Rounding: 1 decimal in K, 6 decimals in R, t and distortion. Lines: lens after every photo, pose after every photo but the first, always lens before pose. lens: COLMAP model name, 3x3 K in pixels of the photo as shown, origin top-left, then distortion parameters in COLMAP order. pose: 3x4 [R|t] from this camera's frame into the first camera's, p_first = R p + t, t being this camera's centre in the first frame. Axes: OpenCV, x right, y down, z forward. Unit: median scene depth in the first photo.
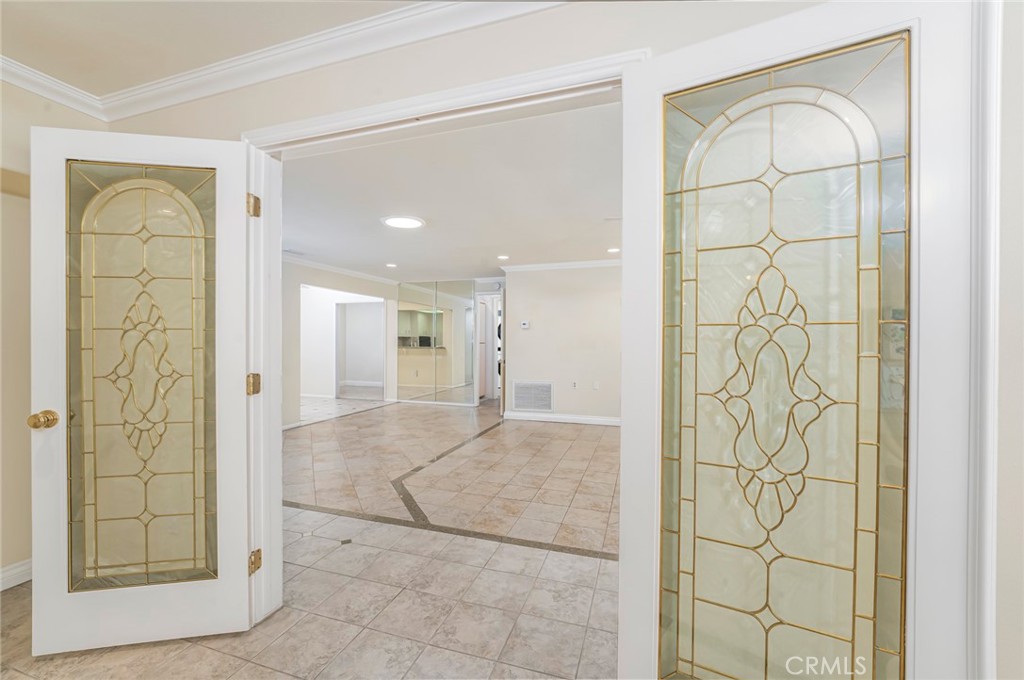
lens RADIAL K [[410.4, 0, 512.0], [0, 410.4, 340.0], [0, 0, 1]] dist [-0.011869, -0.000022]
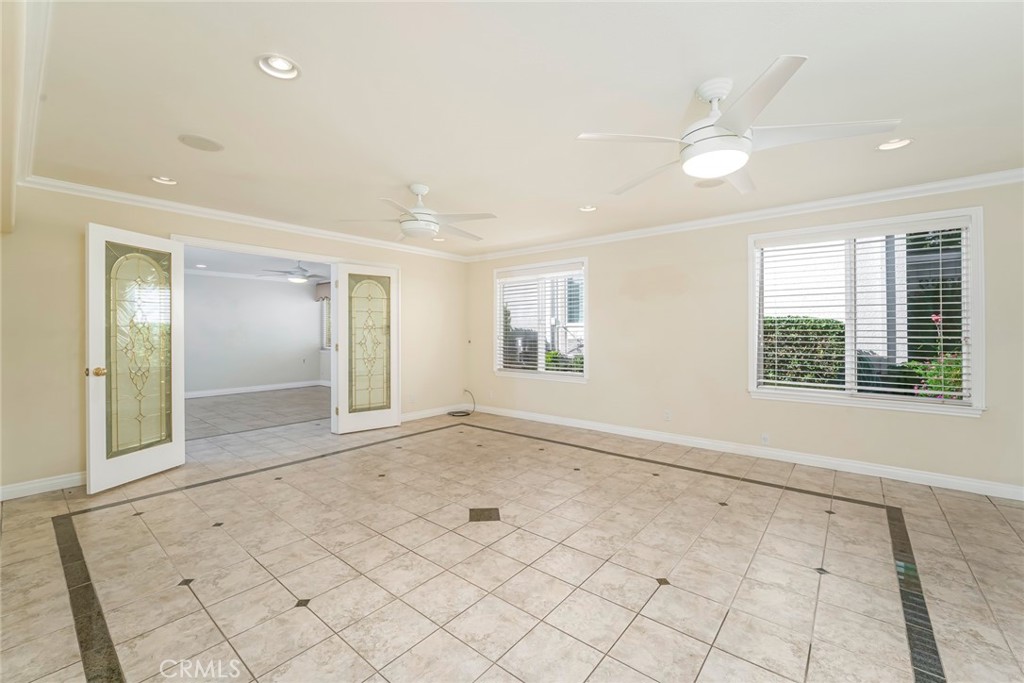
lens RADIAL K [[417.7, 0, 513.0], [0, 417.7, 339.6], [0, 0, 1]] dist [-0.011532, 0.000548]
pose [[0.359882, -0.019530, 0.932793, -0.815377], [-0.000926, 0.999773, 0.021290, -0.003086], [-0.932997, -0.008526, 0.359782, -0.573516]]
